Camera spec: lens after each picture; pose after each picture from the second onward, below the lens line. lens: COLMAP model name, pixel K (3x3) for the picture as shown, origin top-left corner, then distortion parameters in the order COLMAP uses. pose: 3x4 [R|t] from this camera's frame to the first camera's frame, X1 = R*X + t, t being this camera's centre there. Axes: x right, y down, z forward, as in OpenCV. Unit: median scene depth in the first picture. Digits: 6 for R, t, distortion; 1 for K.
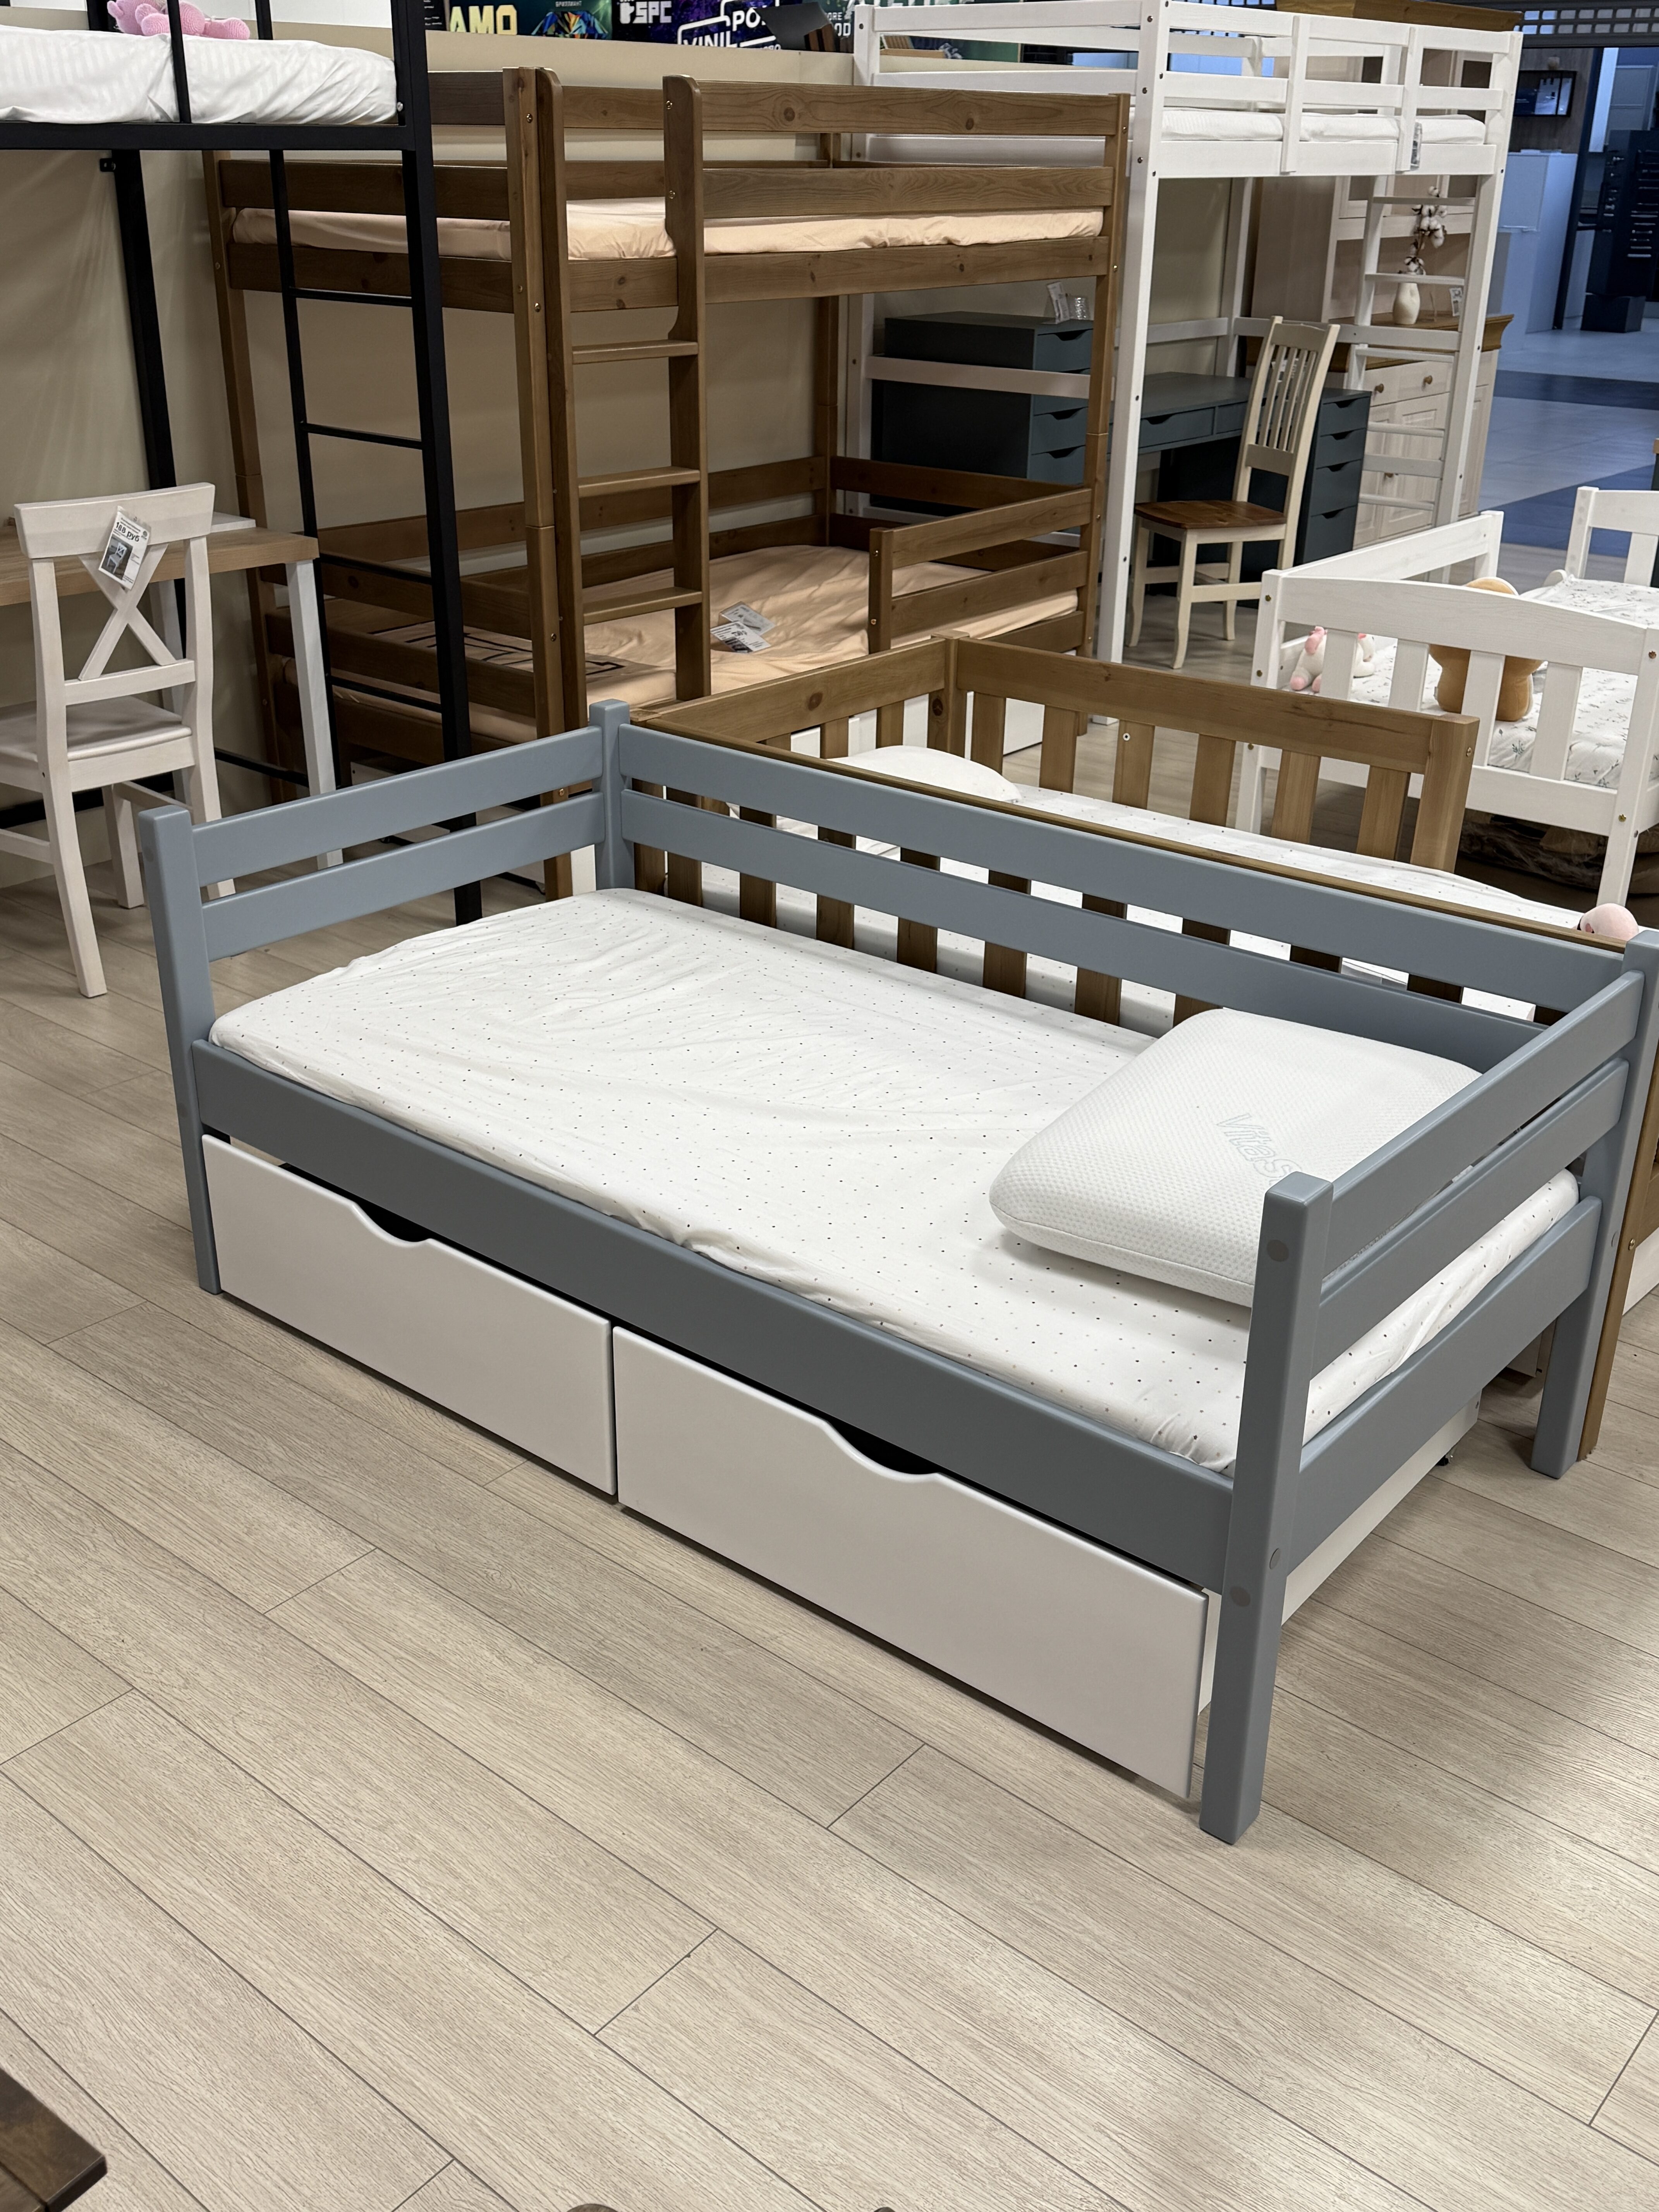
lens RADIAL K [[2080.3, 0, 828.3], [0, 2080.3, 1122.3], [0, 0, 1]] dist [0.134380, -0.286904]
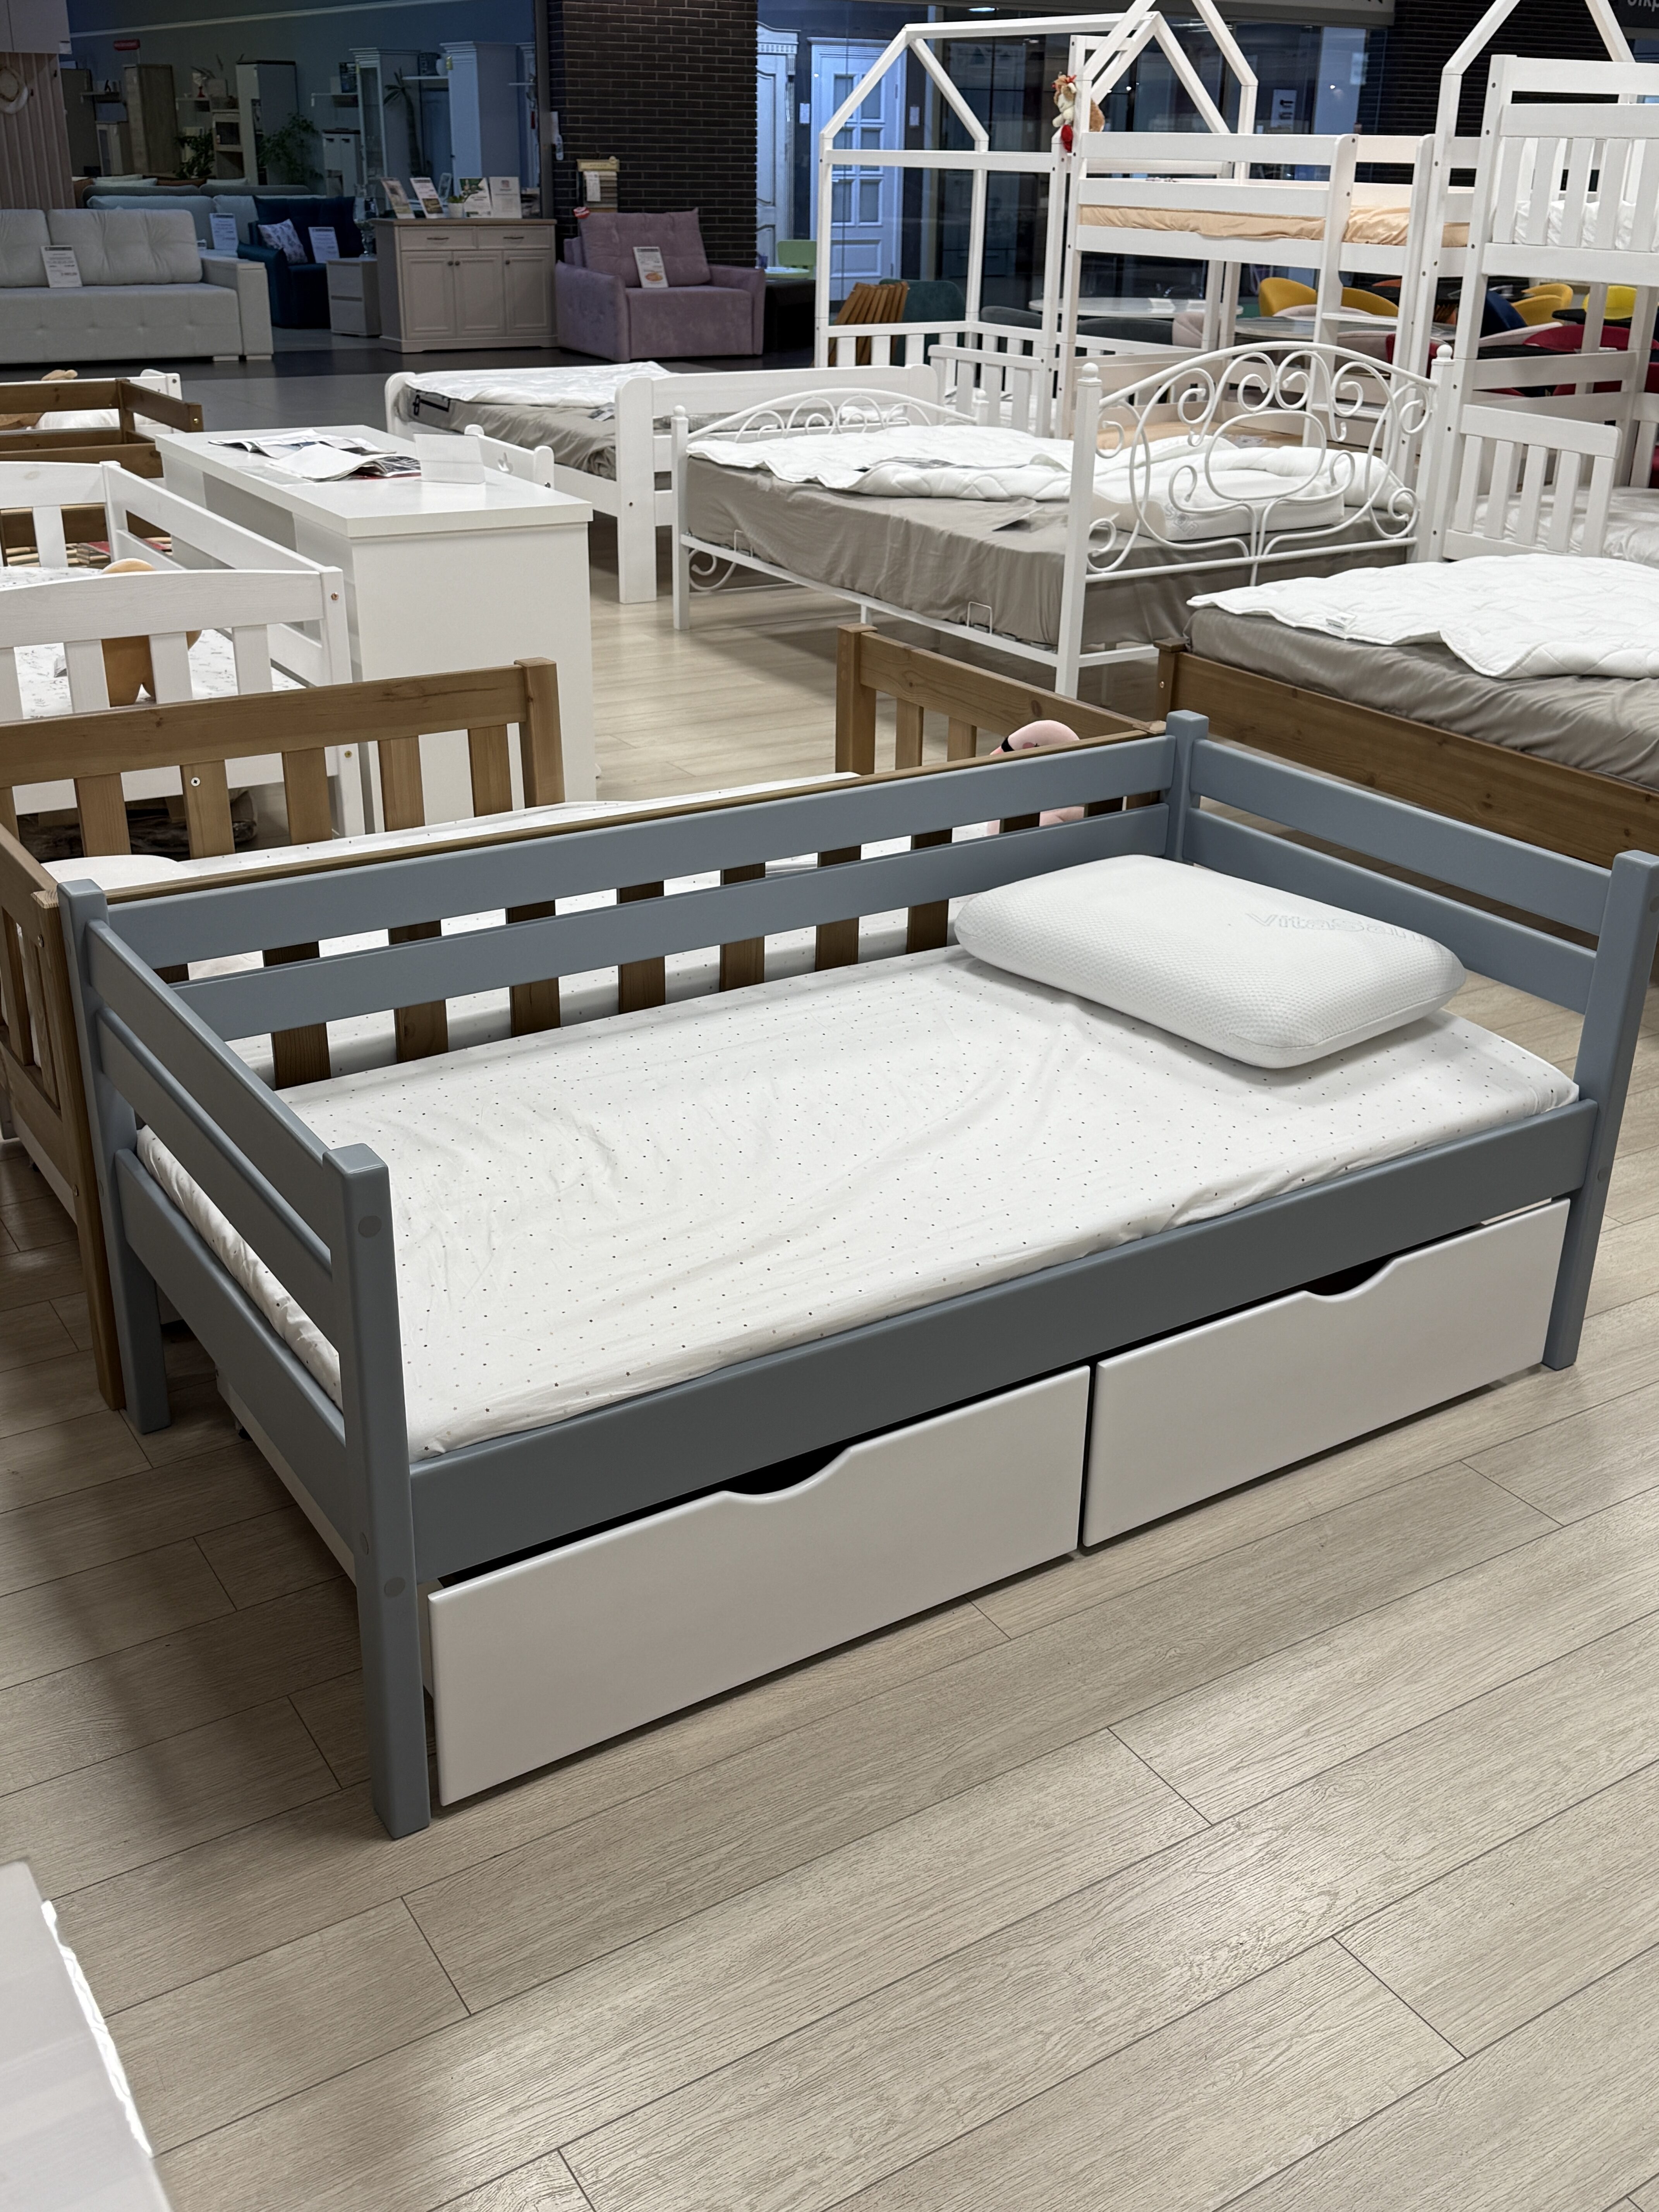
lens RADIAL K [[2106.4, 0, 815.2], [0, 2106.4, 1097.9], [0, 0, 1]] dist [0.140190, -0.312518]
pose [[0.307724, -0.396531, 0.864910, -0.740909], [0.389854, 0.881758, 0.265550, -0.251833], [-0.867940, 0.255473, 0.425927, 0.535276]]
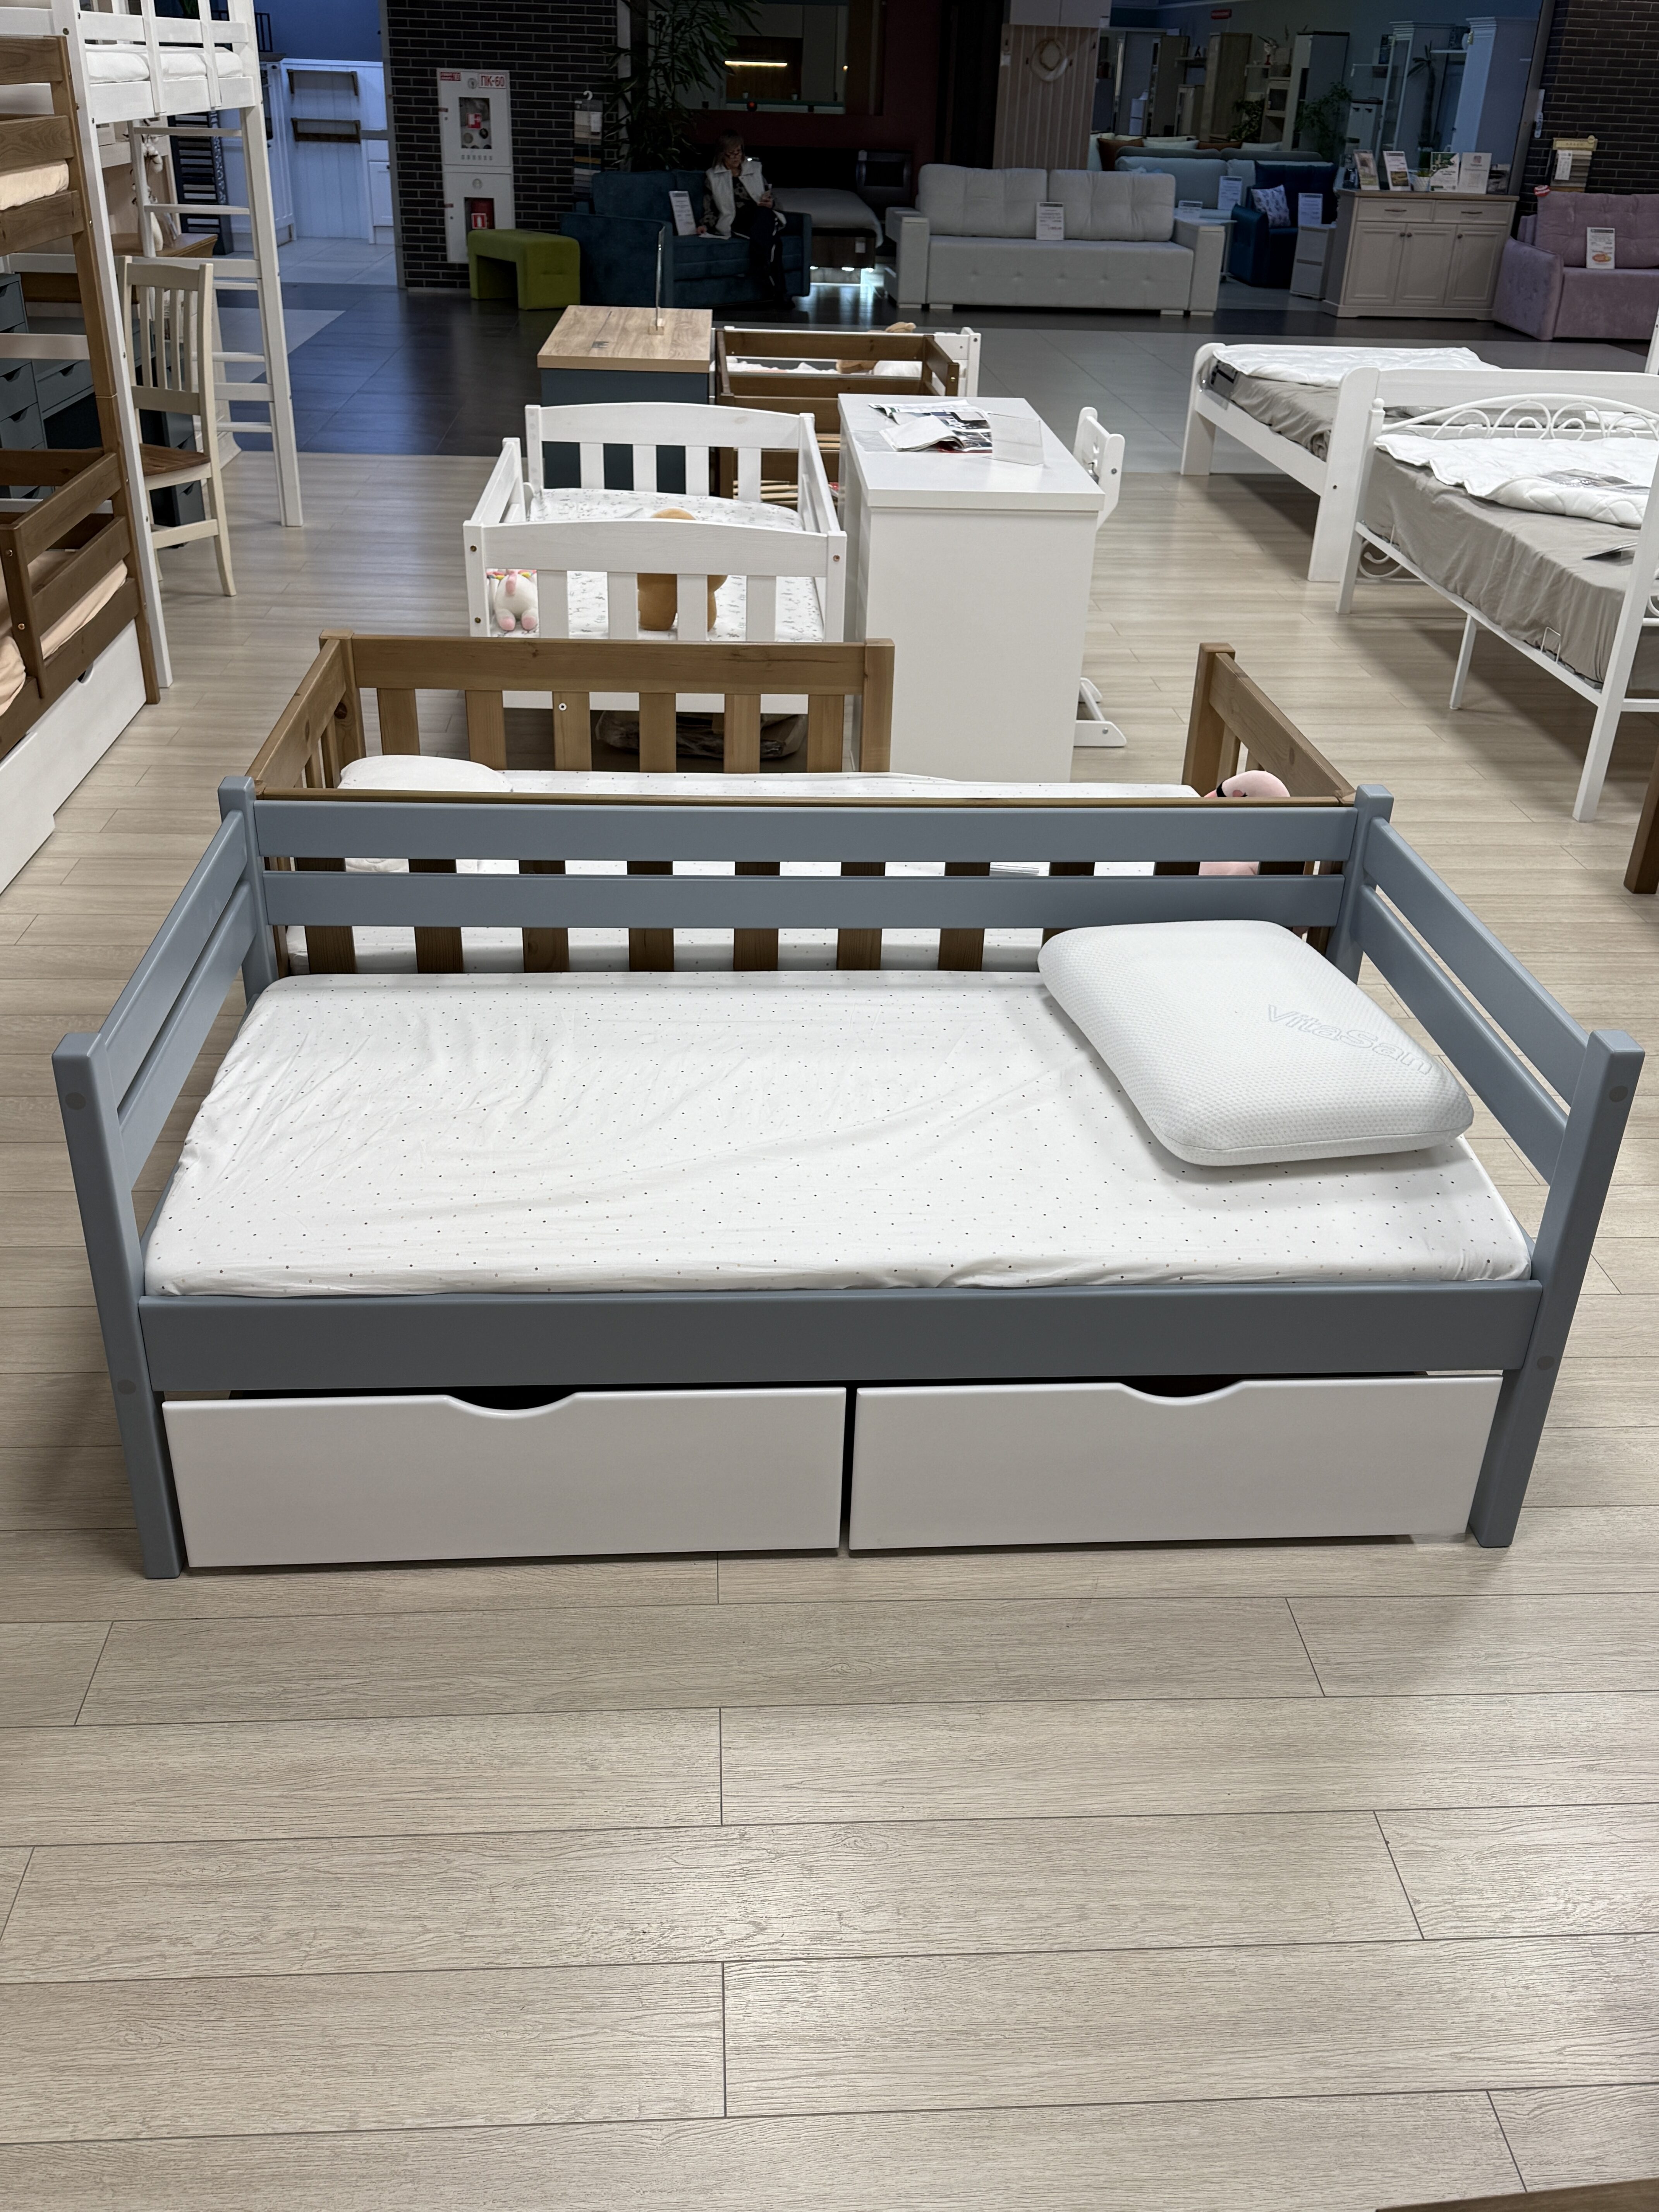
lens RADIAL K [[1882.8, 0, 823.2], [0, 1882.8, 1112.7], [0, 0, 1]] dist [0.074622, -0.124363]
pose [[0.725097, -0.323277, 0.608052, -0.498941], [0.270390, 0.945706, 0.180357, -0.158030], [-0.633344, 0.033635, 0.773139, 0.240272]]
